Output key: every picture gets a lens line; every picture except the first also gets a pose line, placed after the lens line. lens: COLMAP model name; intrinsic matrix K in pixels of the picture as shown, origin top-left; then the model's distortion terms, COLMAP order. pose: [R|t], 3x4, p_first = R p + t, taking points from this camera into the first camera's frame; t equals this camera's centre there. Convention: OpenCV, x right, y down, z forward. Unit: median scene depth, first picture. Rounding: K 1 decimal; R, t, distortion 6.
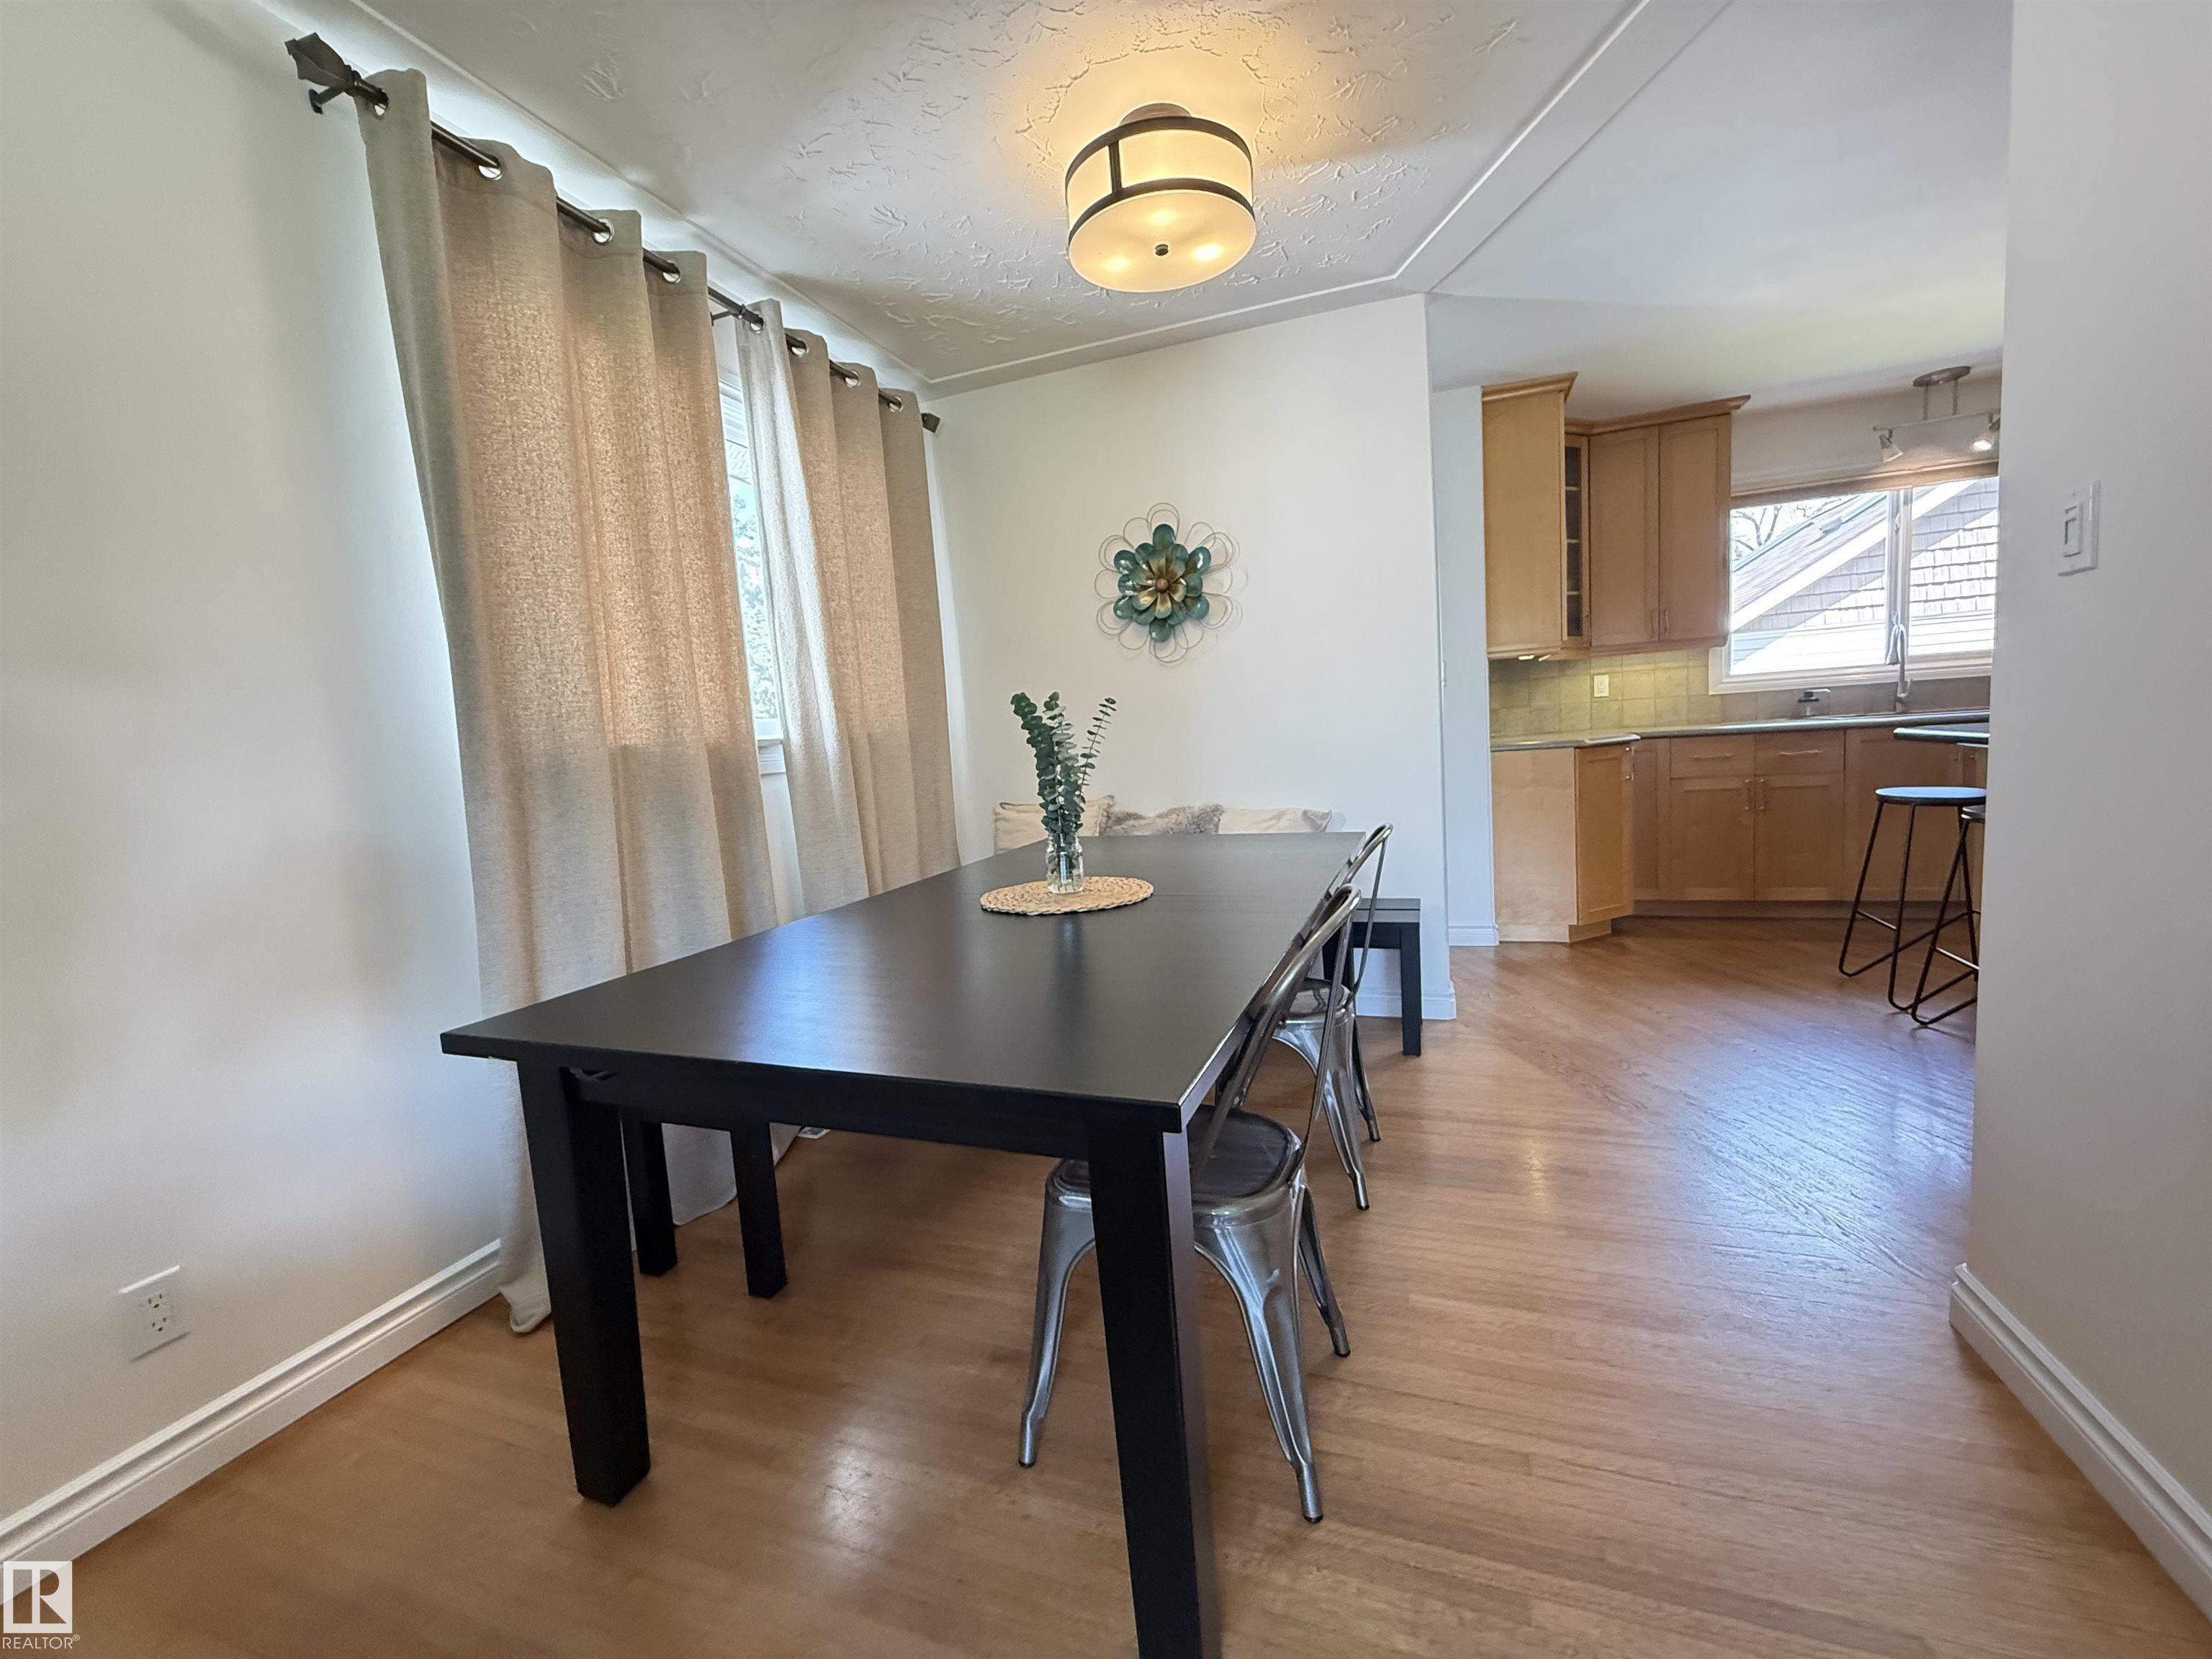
lens RADIAL K [[881.7, 0, 1099.1], [0, 881.7, 826.7], [0, 0, 1]] dist [-0.000841, -0.000415]
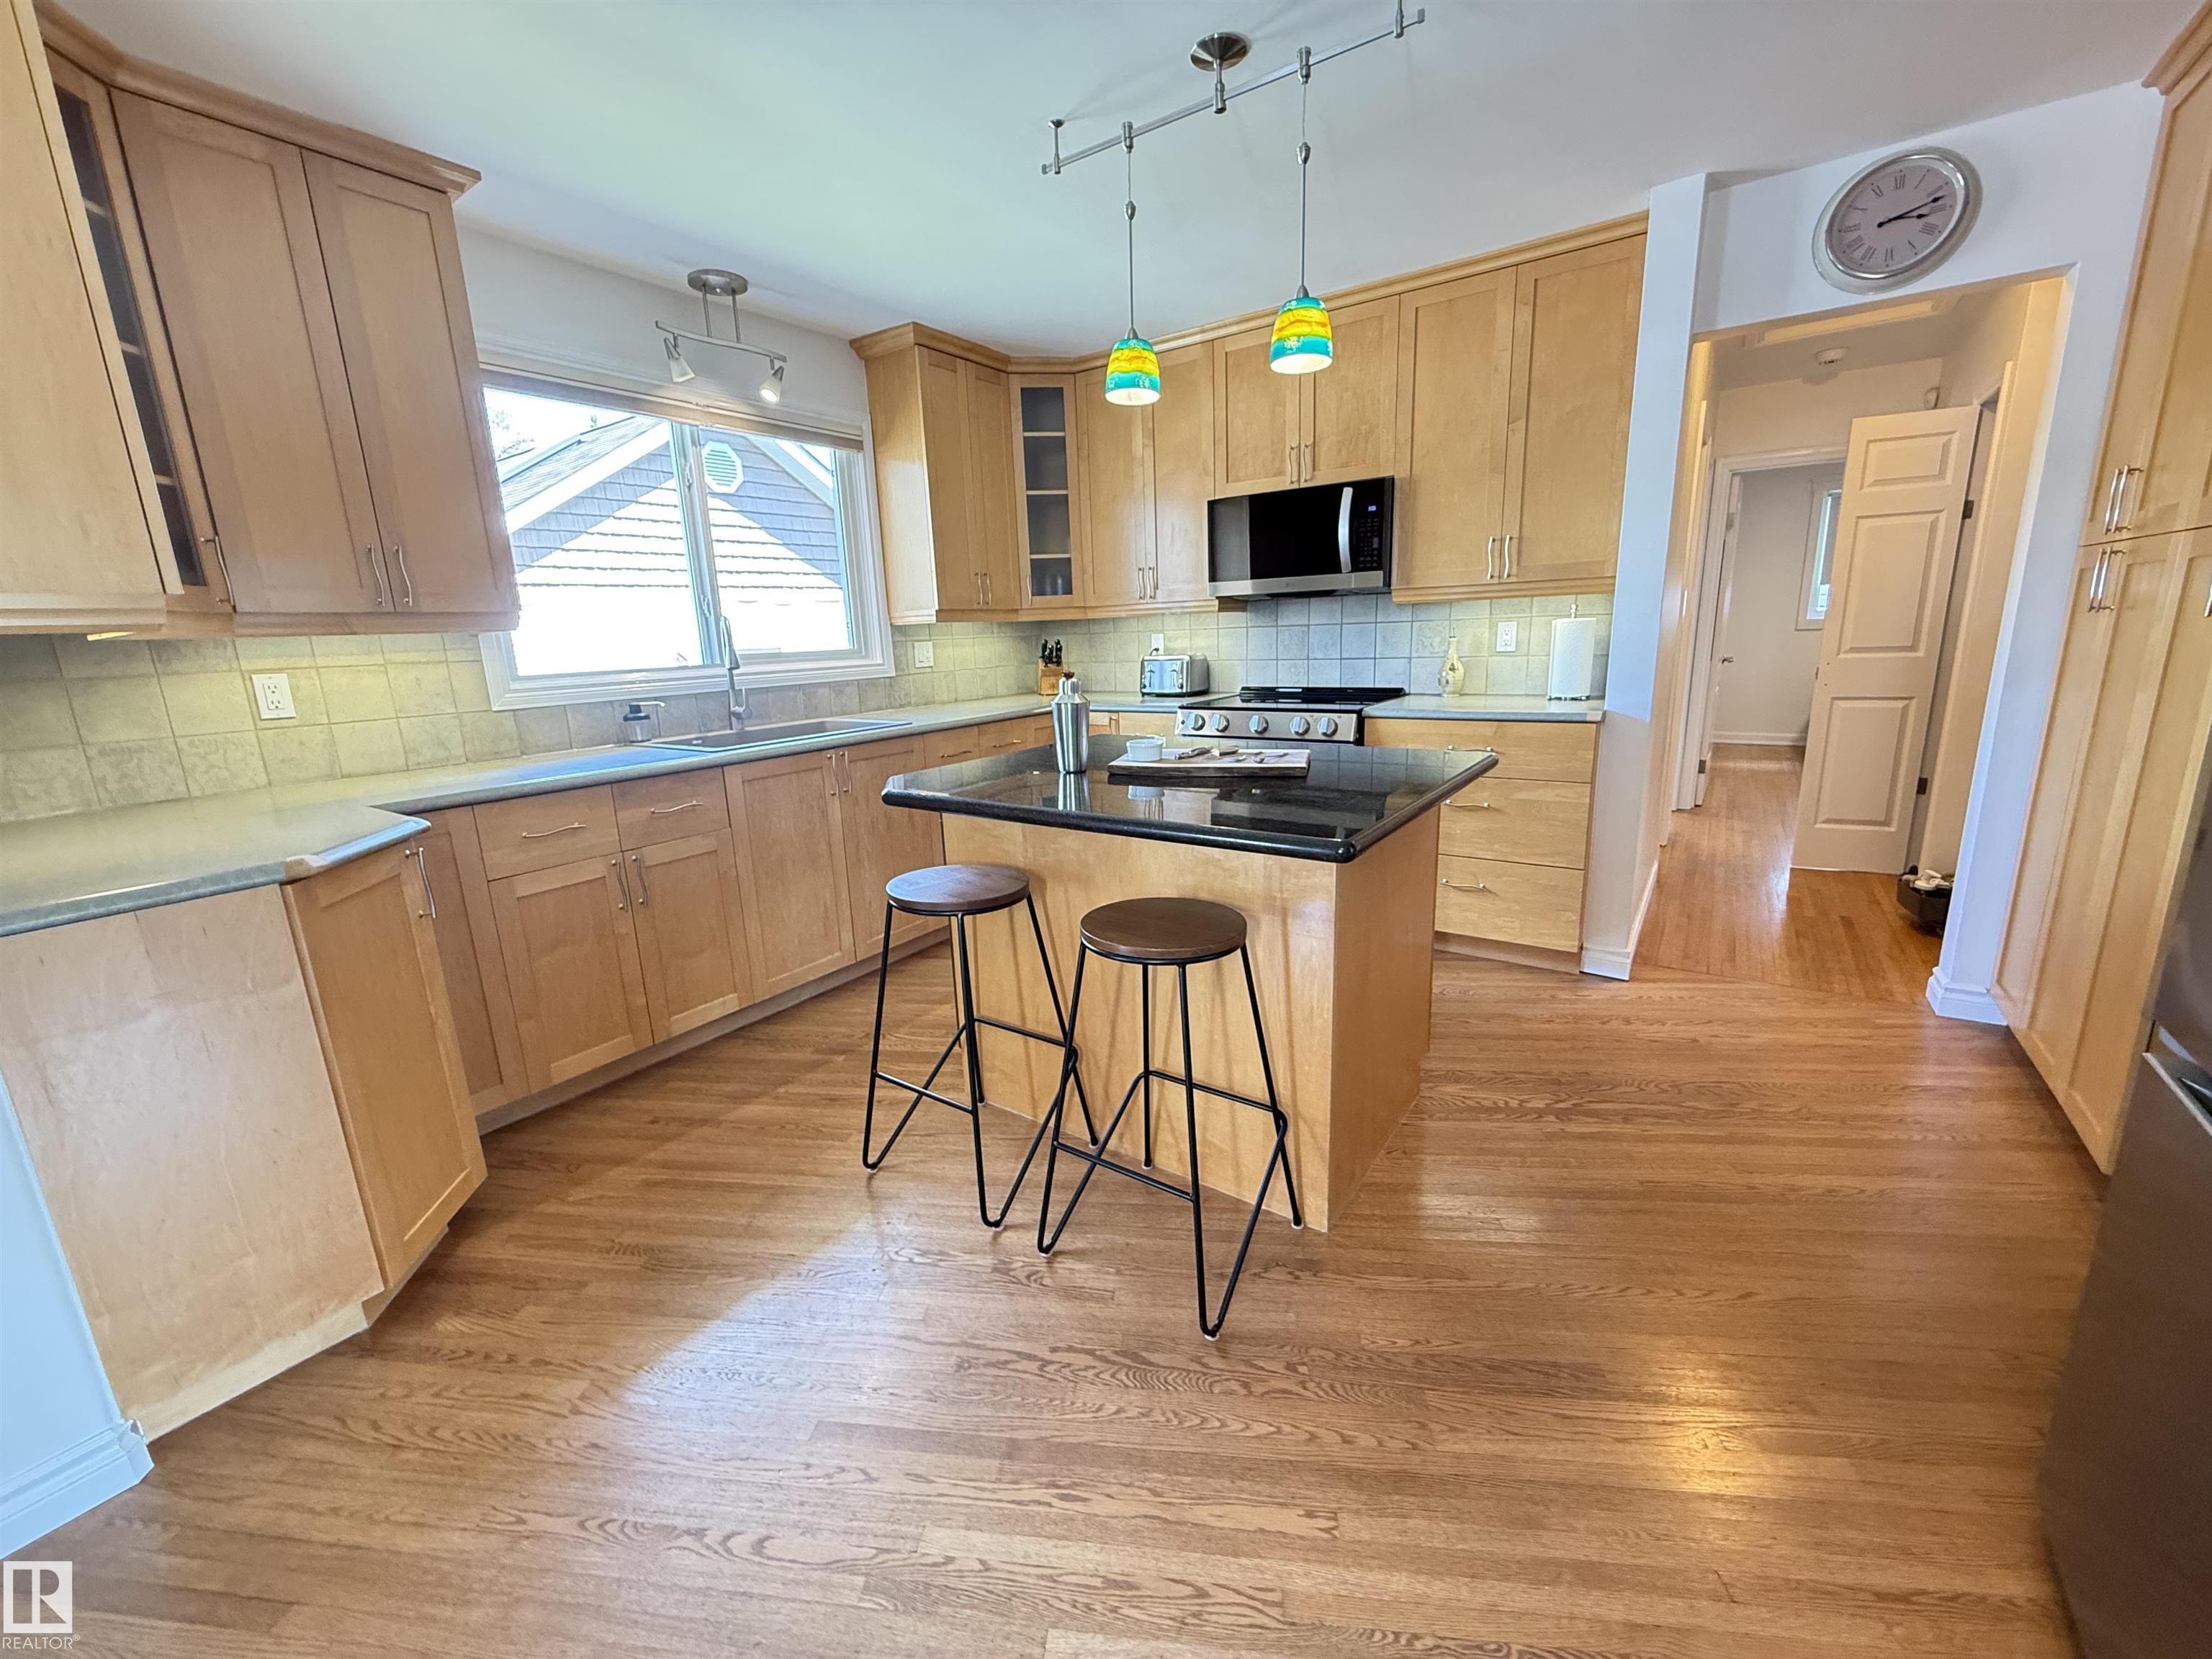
lens RADIAL K [[881.7, 0, 1099.1], [0, 881.7, 826.7], [0, 0, 1]] dist [-0.000841, -0.000415]
pose [[0.260696, -0.154191, 0.953028, 0.259849], [0.121675, 0.984539, 0.126006, -0.113474], [-0.957723, 0.083110, 0.275427, 0.527131]]
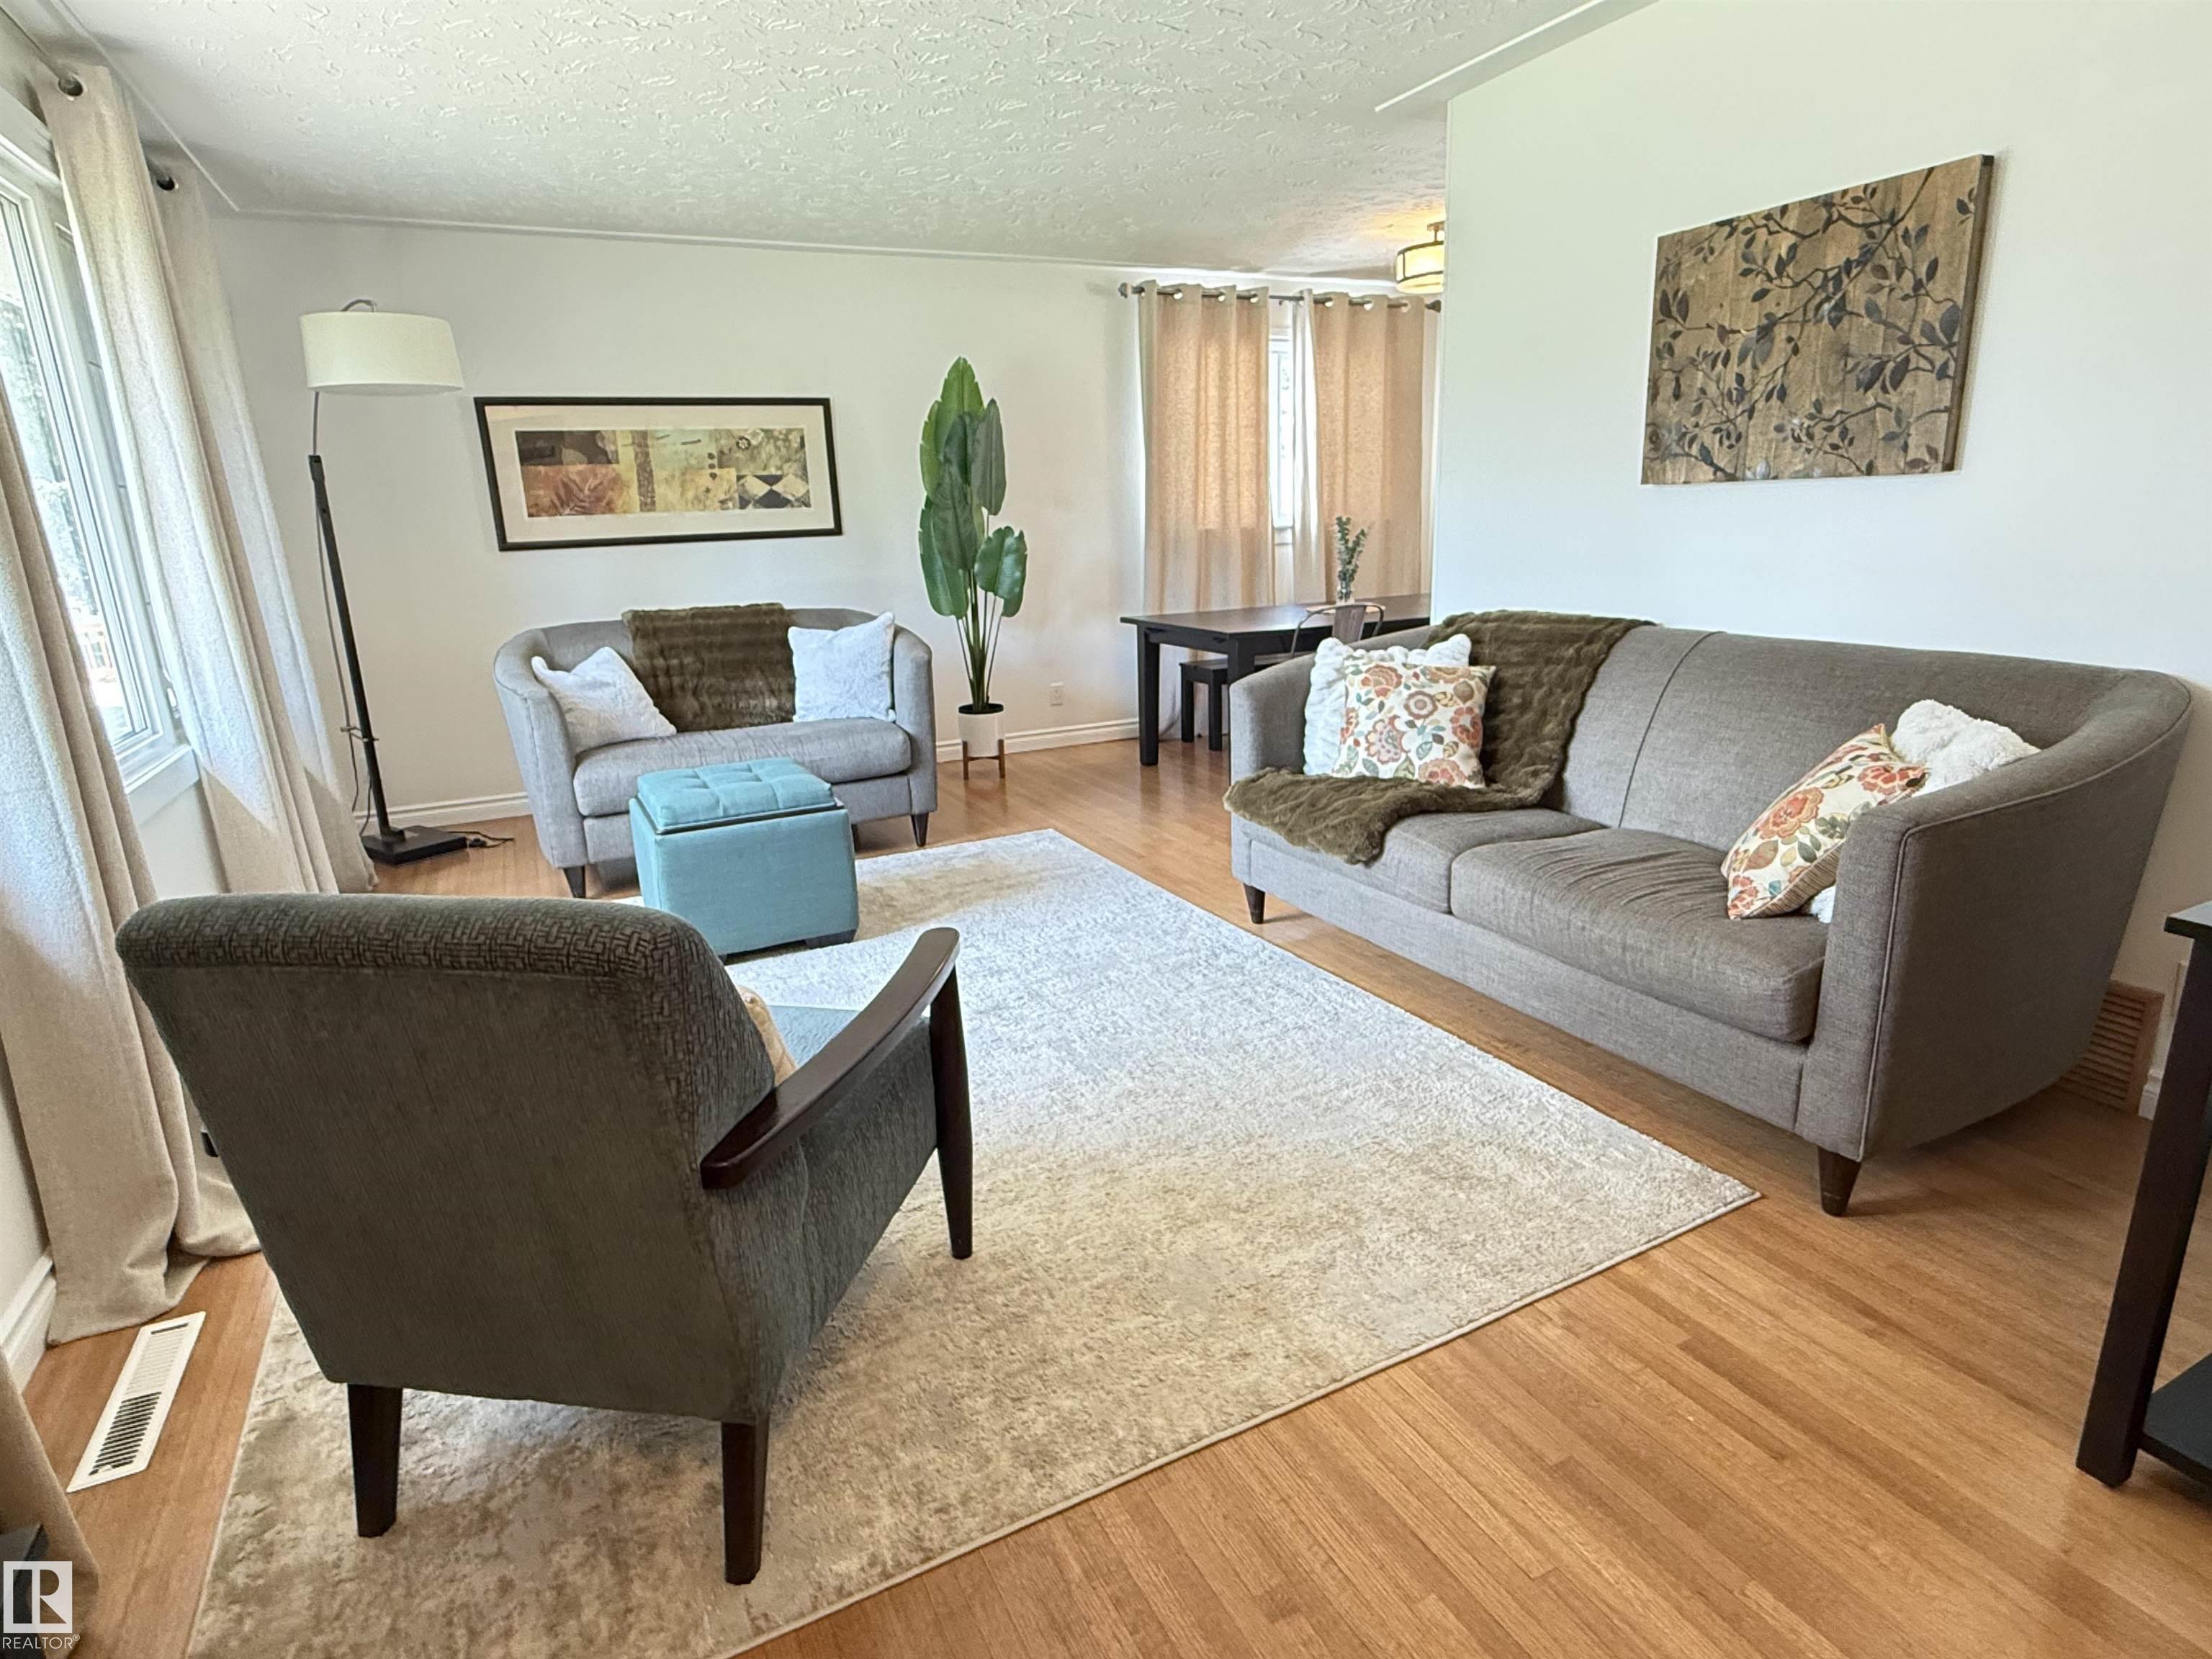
lens RADIAL K [[1183.7, 0, 1106.0], [0, 1183.7, 829.5], [0, 0, 1]] dist [-0.000634, 0.000019]
pose [[0.726883, 0.214306, -0.652468, 0.772000], [-0.083891, 0.970658, 0.225358, -0.002415], [0.681618, -0.109073, 0.723533, -0.798318]]
